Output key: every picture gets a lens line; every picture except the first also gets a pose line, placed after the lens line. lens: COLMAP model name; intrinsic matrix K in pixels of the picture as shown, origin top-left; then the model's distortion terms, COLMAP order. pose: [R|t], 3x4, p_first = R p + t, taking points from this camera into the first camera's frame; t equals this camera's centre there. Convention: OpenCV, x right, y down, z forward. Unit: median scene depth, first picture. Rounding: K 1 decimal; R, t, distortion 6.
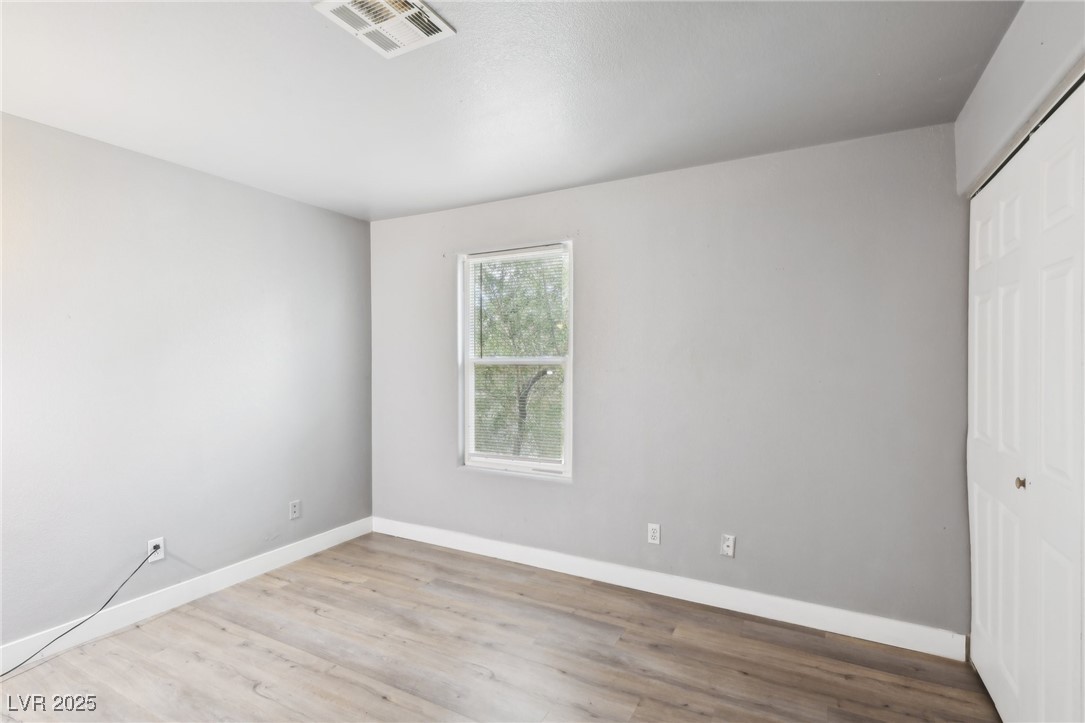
lens RADIAL K [[520.0, 0, 538.9], [0, 520.0, 358.8], [0, 0, 1]] dist [0.002824, 0.000397]
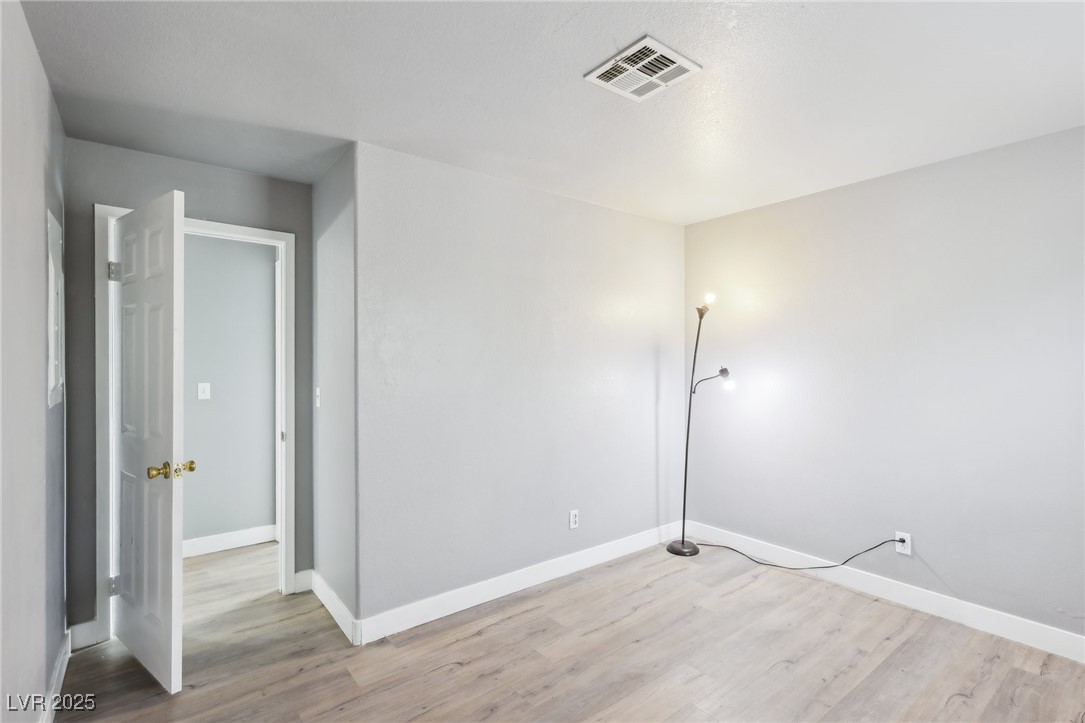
lens RADIAL K [[520.0, 0, 542.8], [0, 520.0, 362.5], [0, 0, 1]] dist [0.002824, 0.000397]
pose [[-0.418620, 0.003189, -0.908156, 0.527094], [0.003421, 0.999992, 0.001934, -0.003647], [0.908155, -0.002297, -0.418627, 0.784062]]
